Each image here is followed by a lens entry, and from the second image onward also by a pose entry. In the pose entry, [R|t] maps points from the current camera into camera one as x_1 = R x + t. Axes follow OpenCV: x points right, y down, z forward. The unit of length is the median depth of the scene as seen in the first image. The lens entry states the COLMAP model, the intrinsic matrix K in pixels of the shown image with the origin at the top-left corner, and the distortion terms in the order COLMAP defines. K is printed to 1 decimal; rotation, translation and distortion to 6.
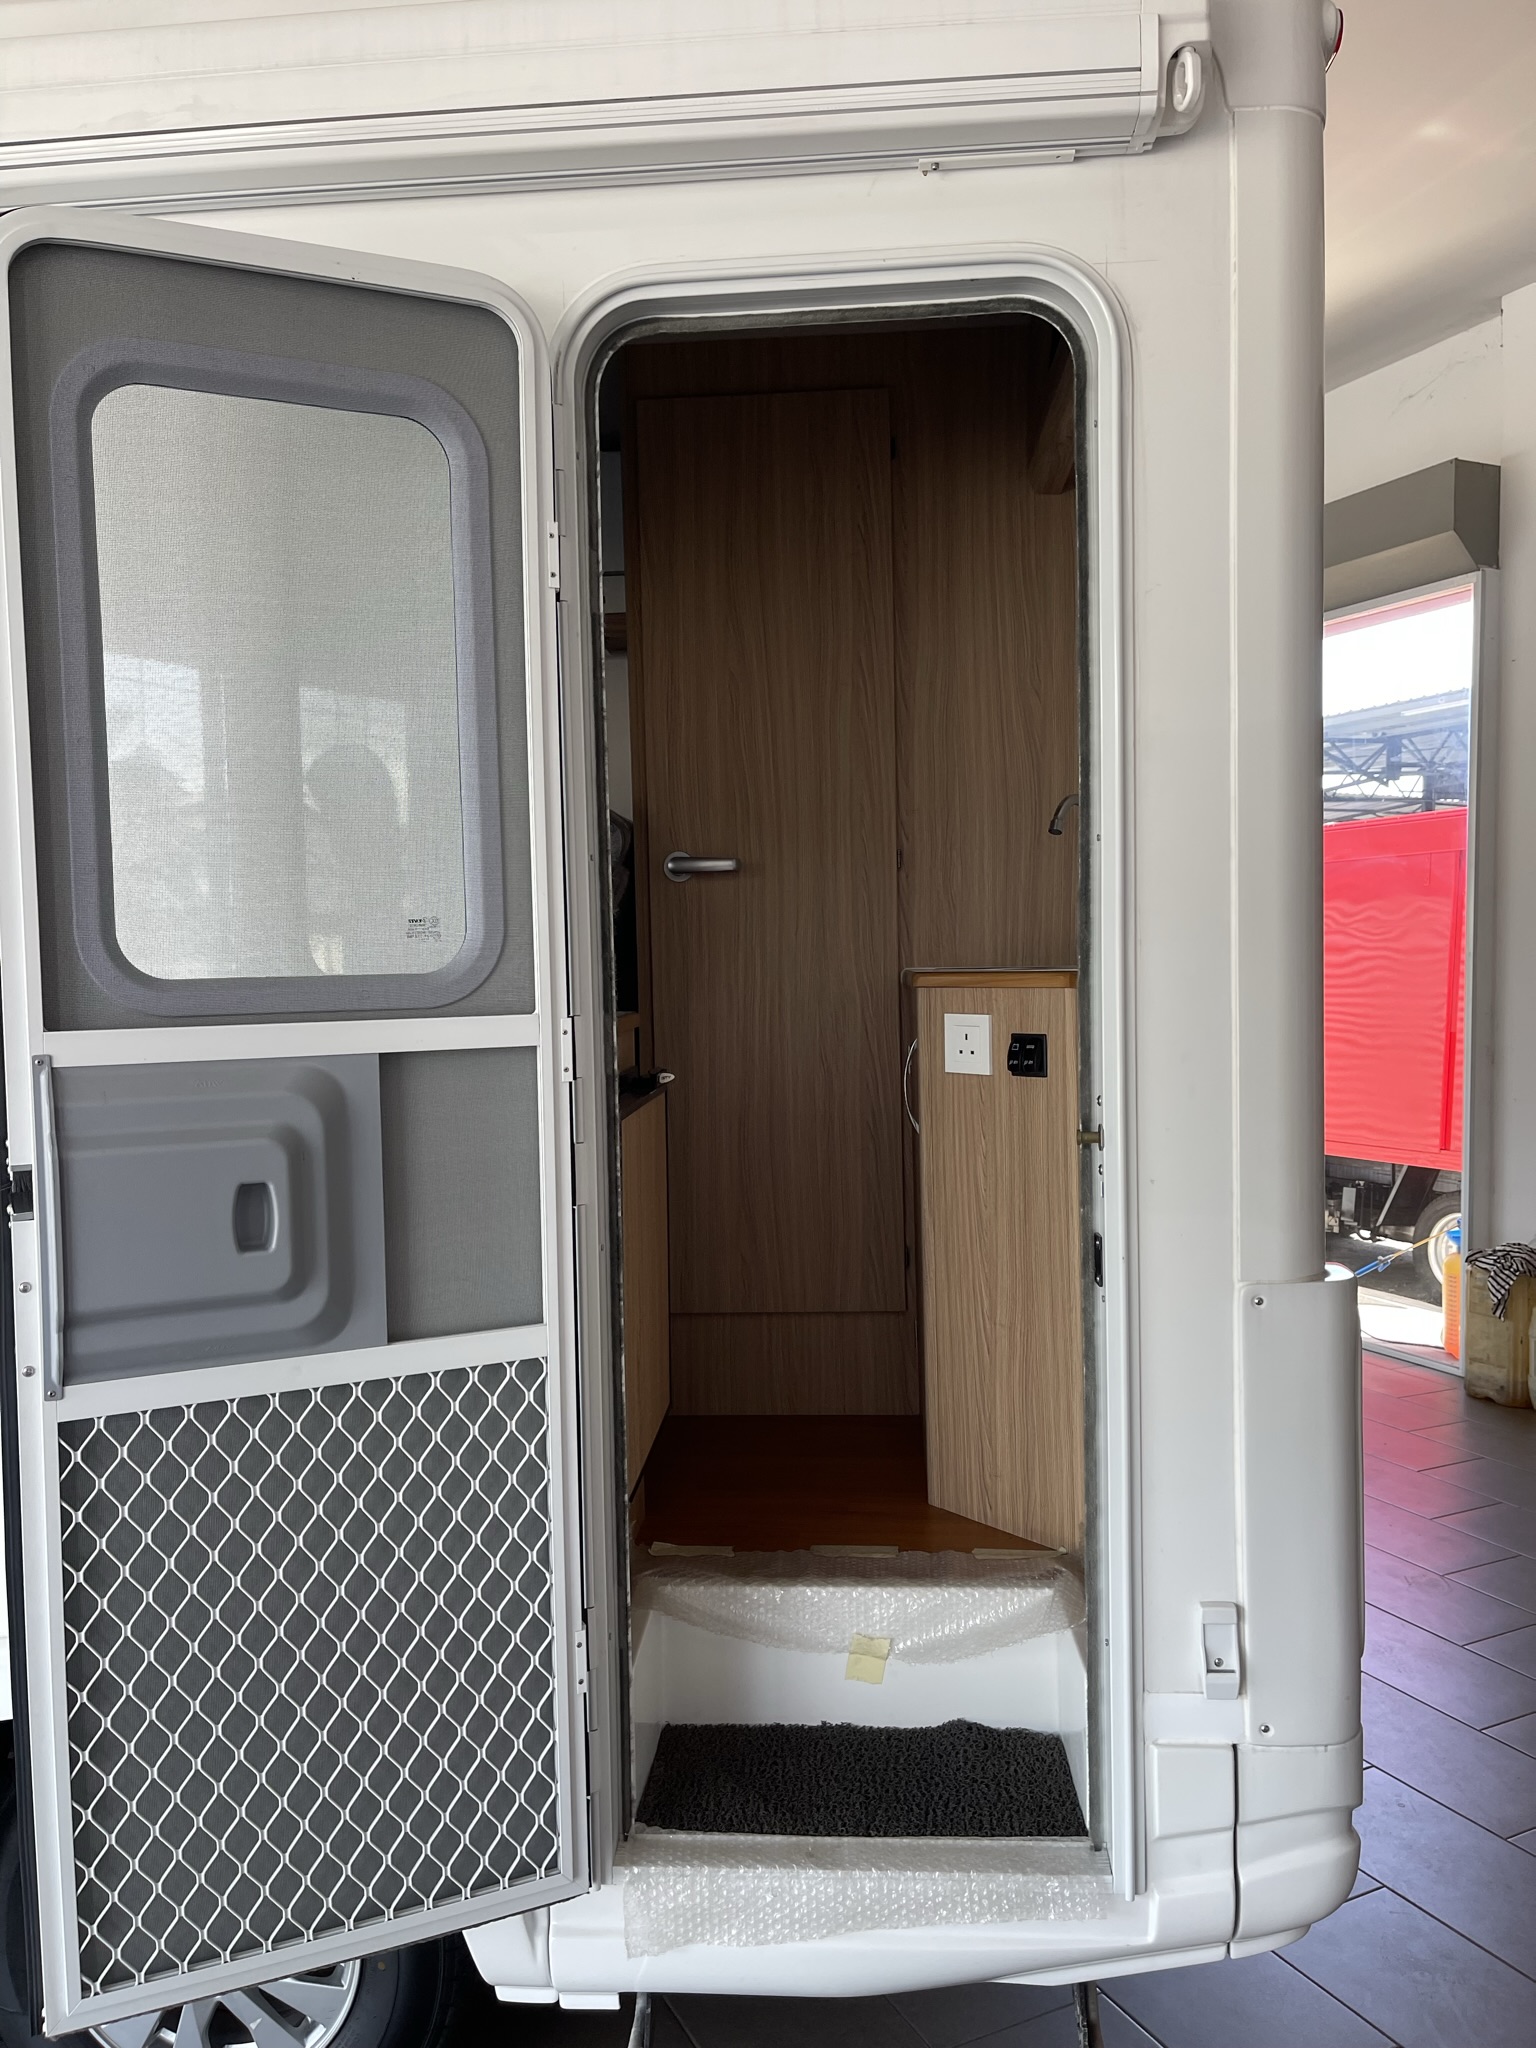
lens RADIAL K [[1562.2, 0, 772.6], [0, 1562.2, 1029.9], [0, 0, 1]] dist [0.007512, -0.001252]
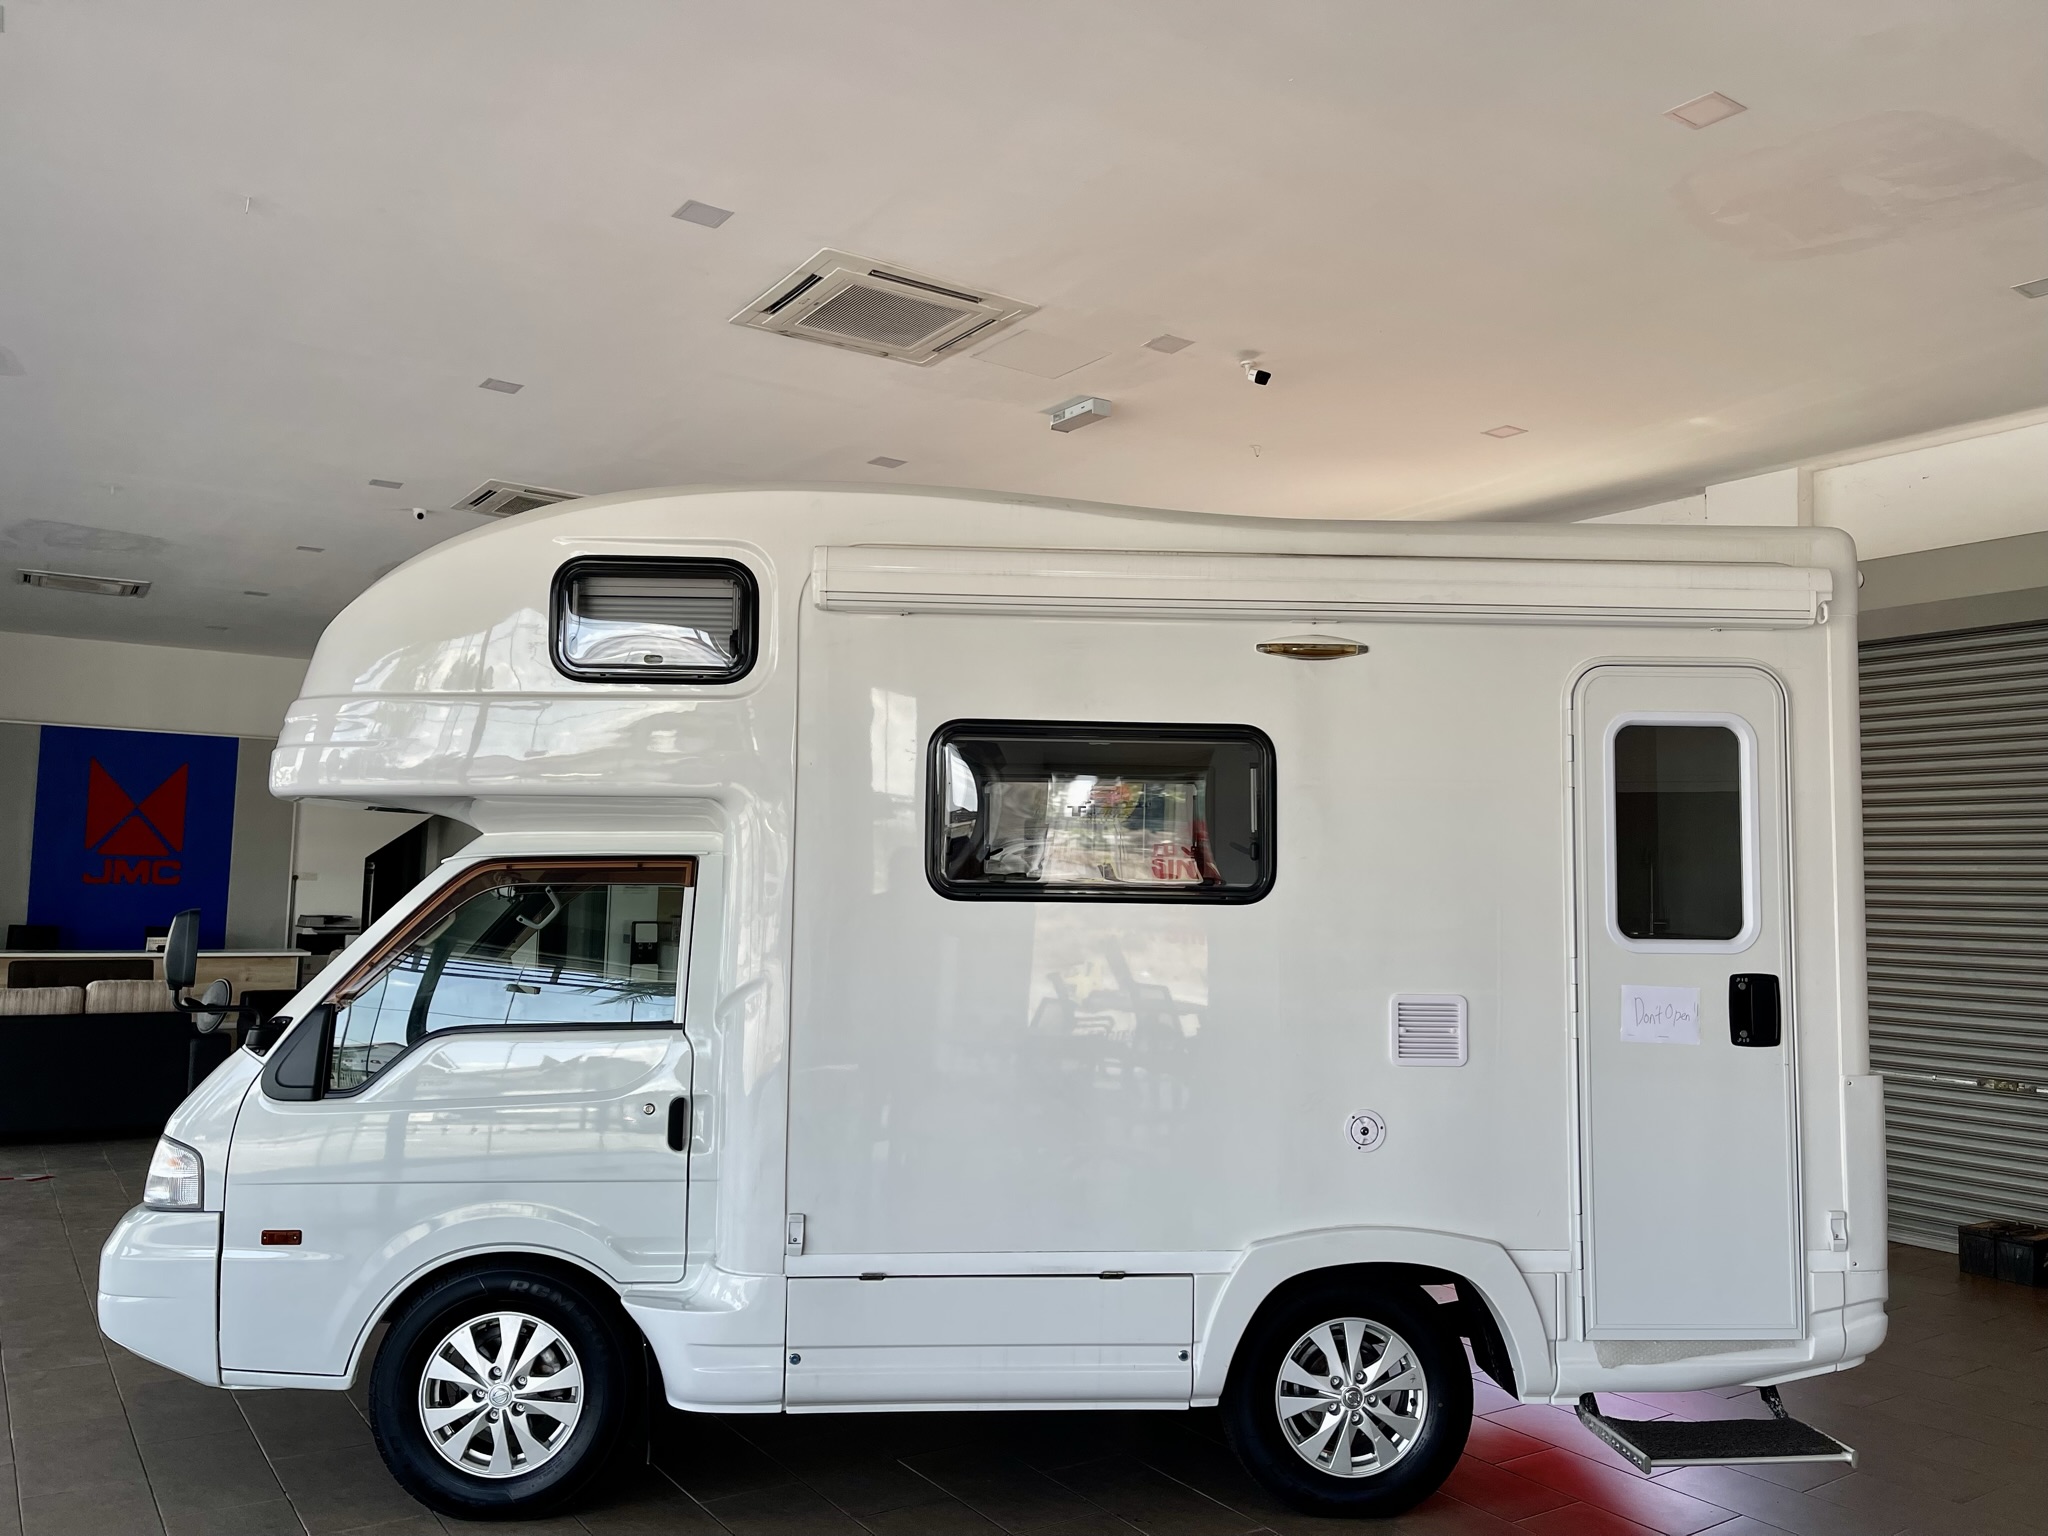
lens RADIAL K [[1562.2, 0, 1019.6], [0, 1562.2, 764.7], [0, 0, 1]] dist [0.007512, -0.001252]
pose [[0.989507, 0.041038, 0.138537, -1.331004], [-0.025463, 0.993339, -0.112377, -0.016887], [-0.142226, 0.107670, 0.983961, -1.283302]]
